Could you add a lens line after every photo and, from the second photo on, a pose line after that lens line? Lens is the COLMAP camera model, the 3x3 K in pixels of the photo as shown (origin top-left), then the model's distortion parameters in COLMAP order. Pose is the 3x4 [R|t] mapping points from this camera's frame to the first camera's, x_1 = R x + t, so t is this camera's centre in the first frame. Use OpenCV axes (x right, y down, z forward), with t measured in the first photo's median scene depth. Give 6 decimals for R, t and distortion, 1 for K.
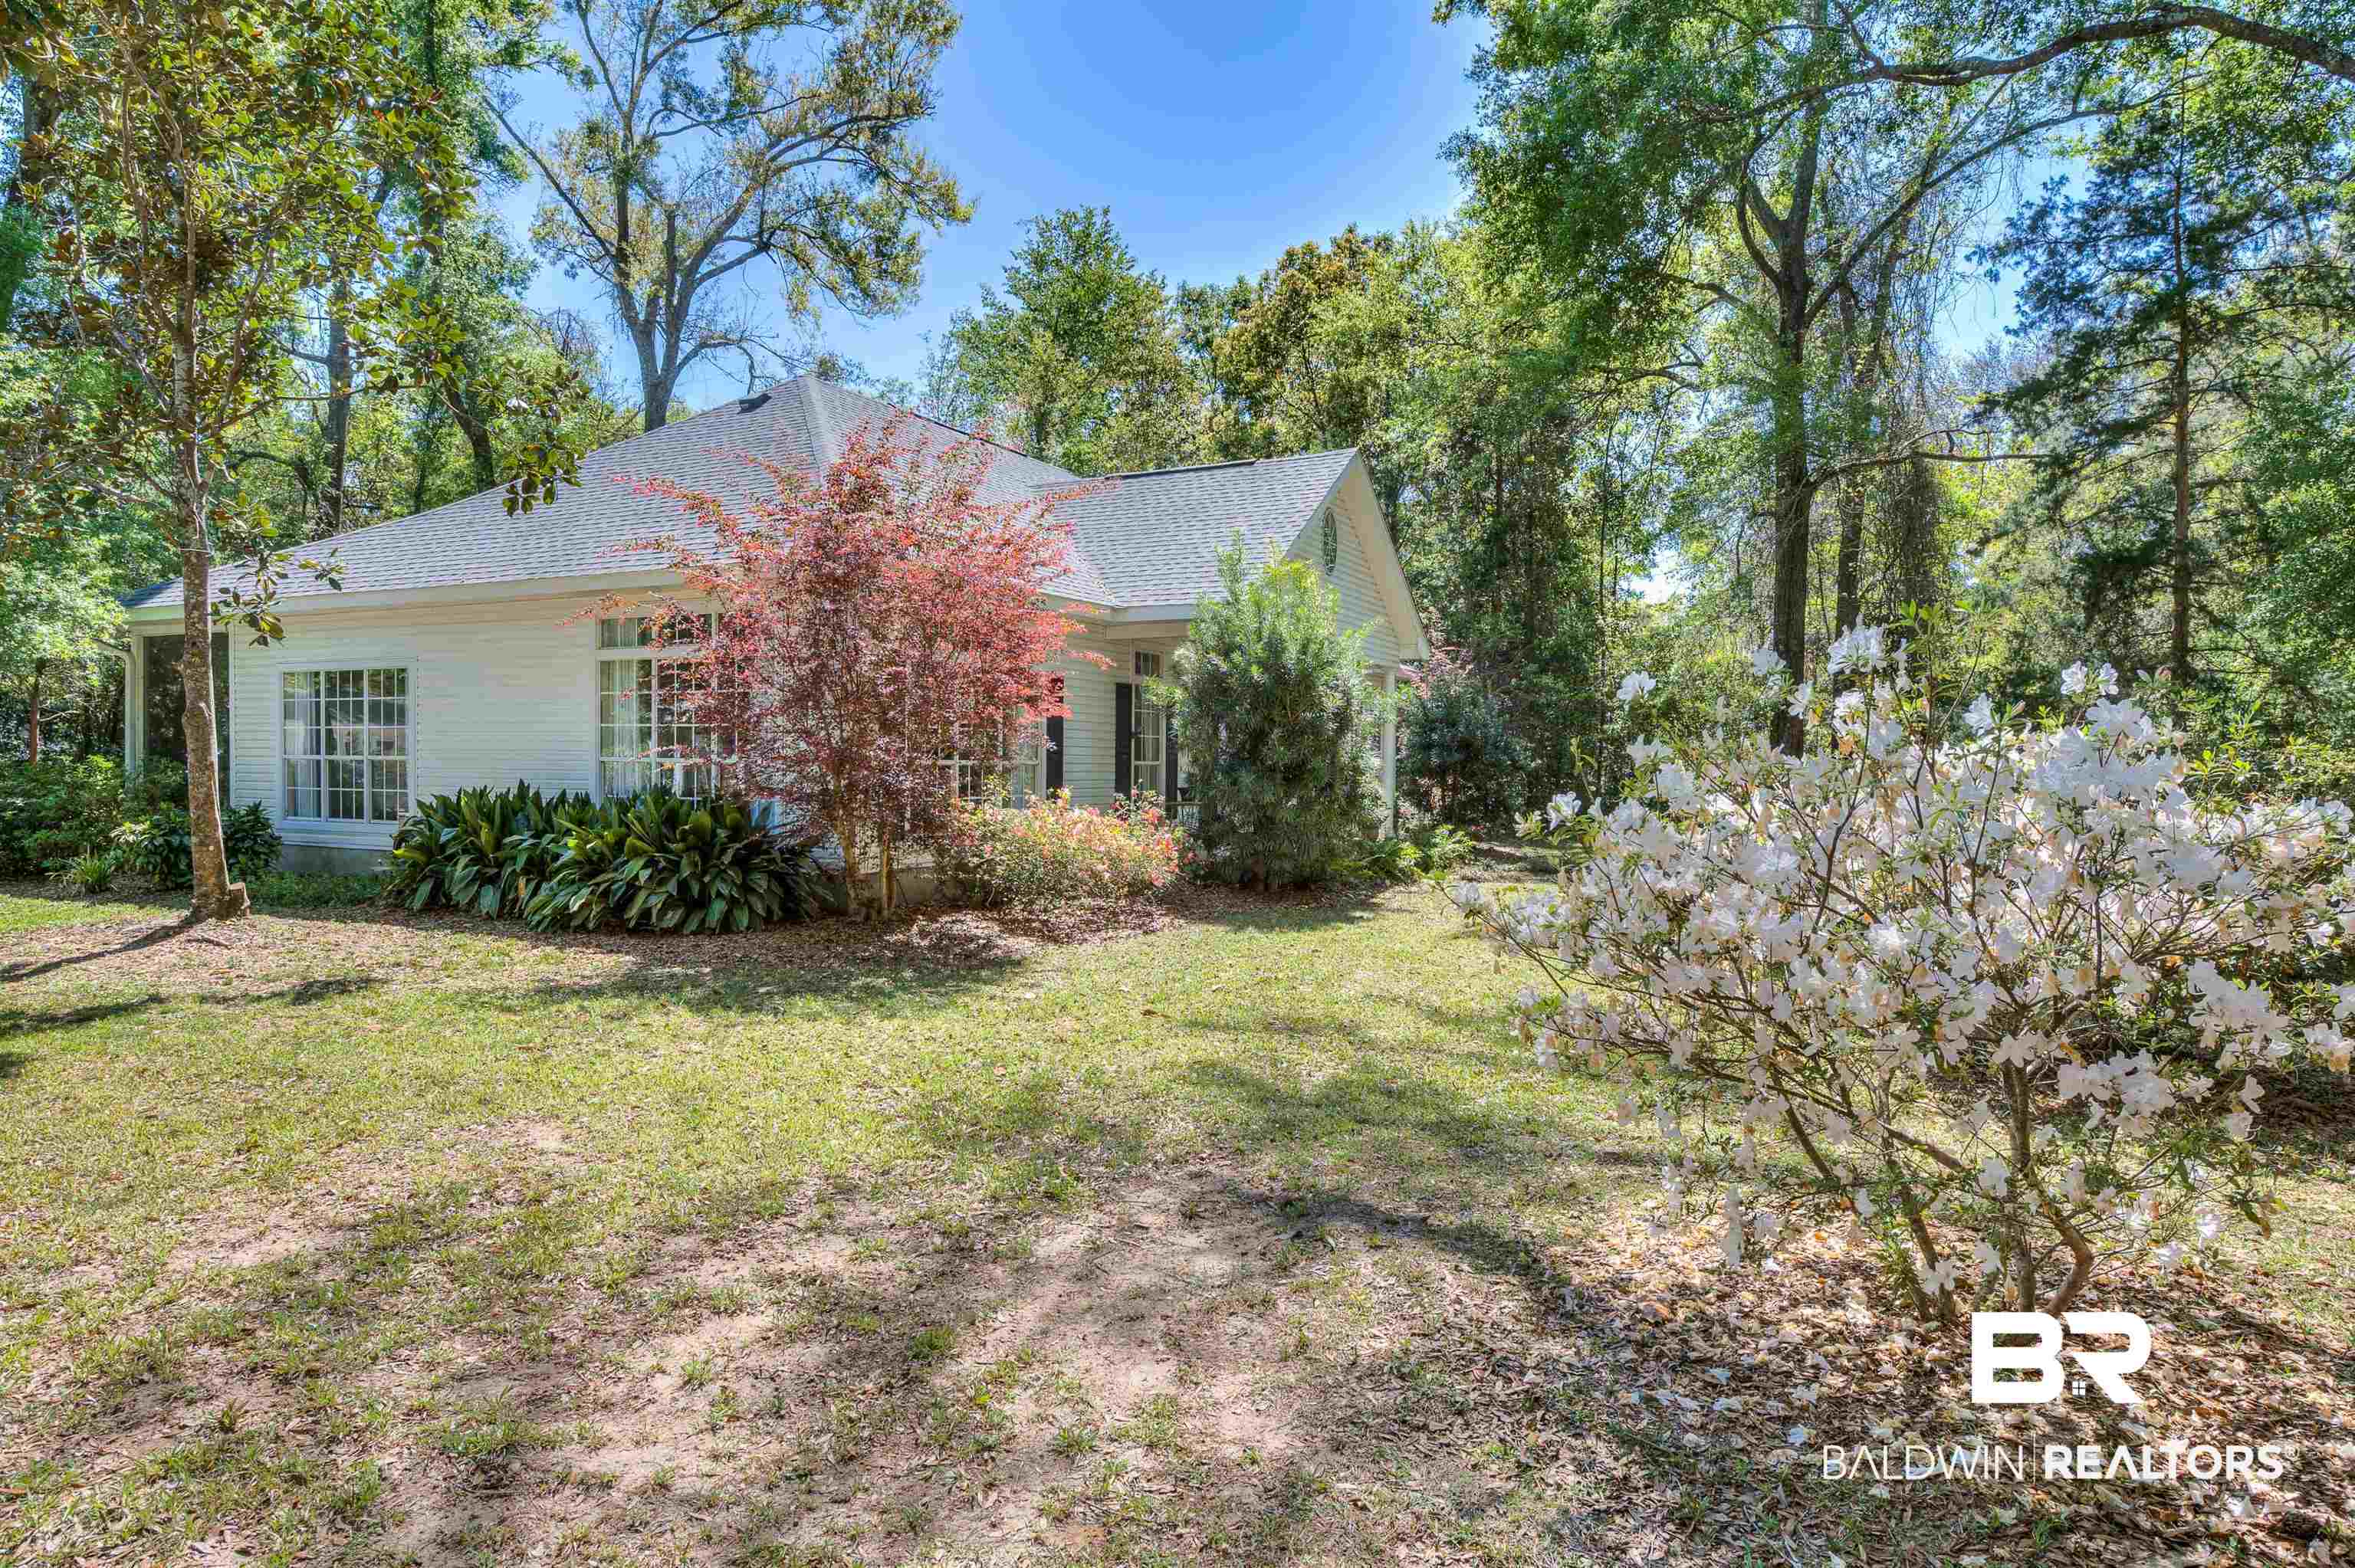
lens RADIAL K [[1373.5, 0, 1182.4], [0, 1373.5, 780.8], [0, 0, 1]] dist [-0.028991, -0.000338]
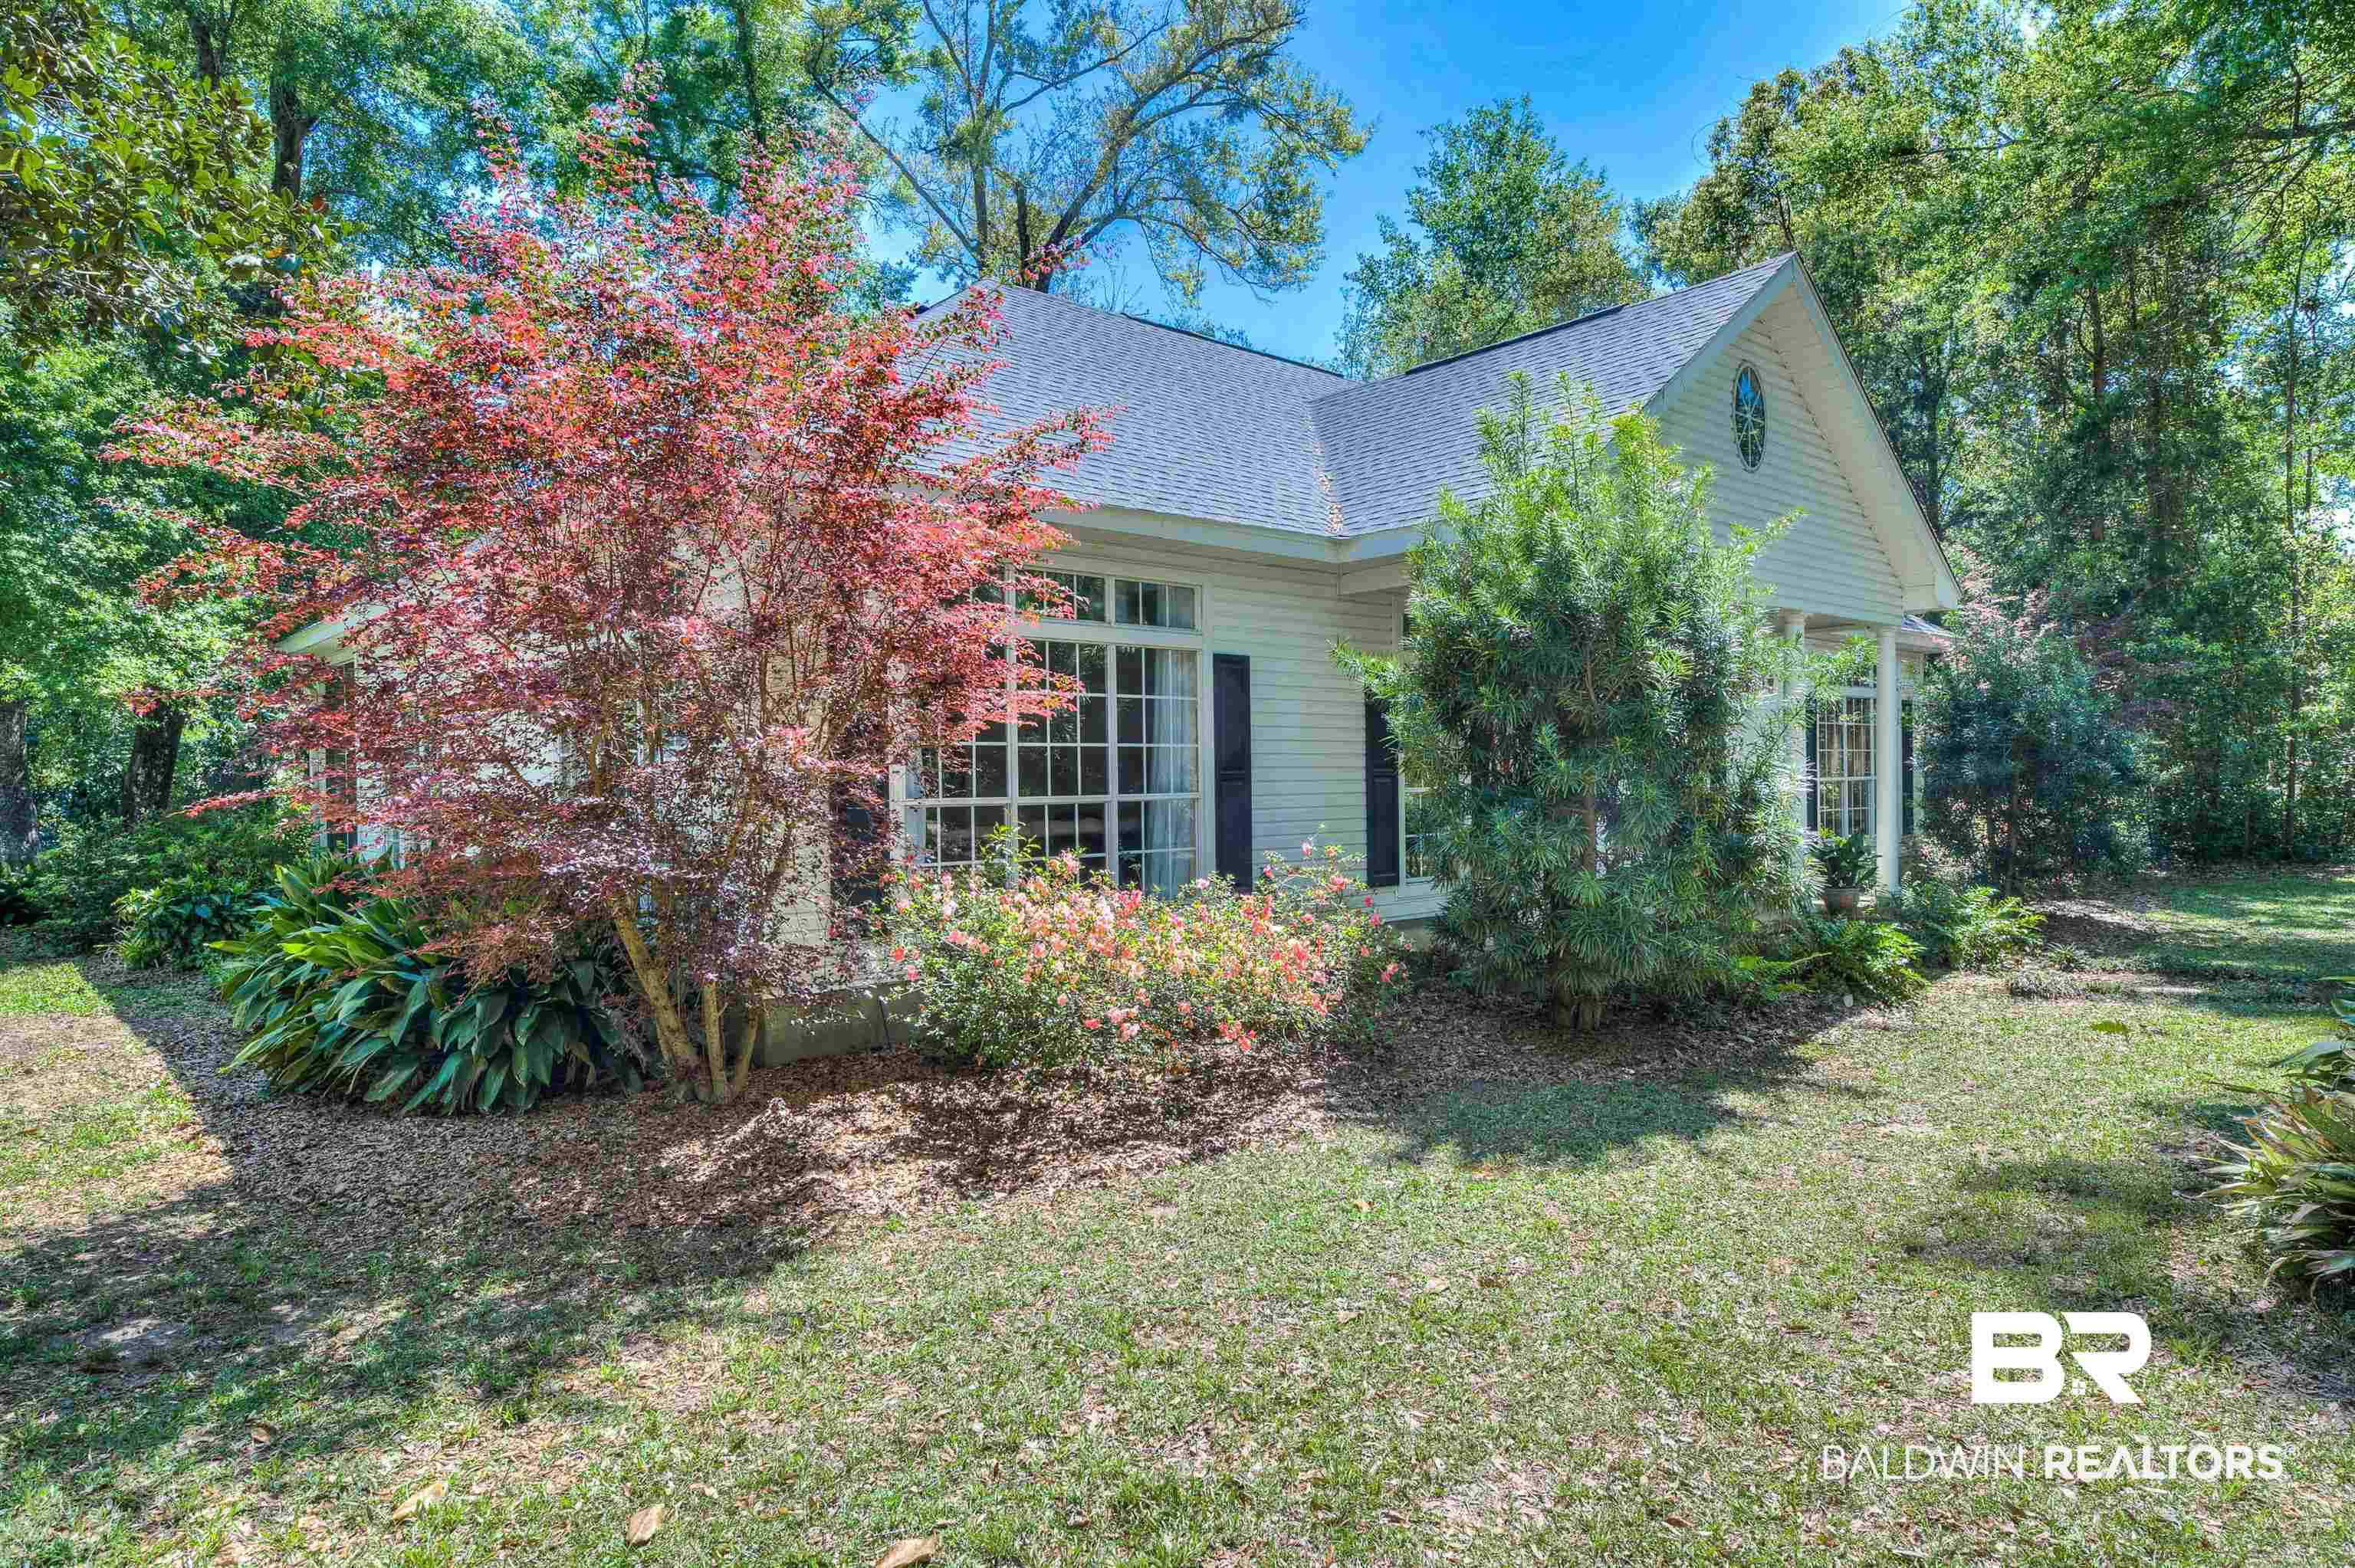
lens RADIAL K [[1373.5, 0, 1169.6], [0, 1373.5, 788.6], [0, 0, 1]] dist [-0.028991, -0.000338]
pose [[0.923889, -0.020830, -0.382094, 0.066503], [0.017644, 0.999774, -0.011840, -0.005400], [0.382255, 0.004197, 0.924047, 0.239879]]
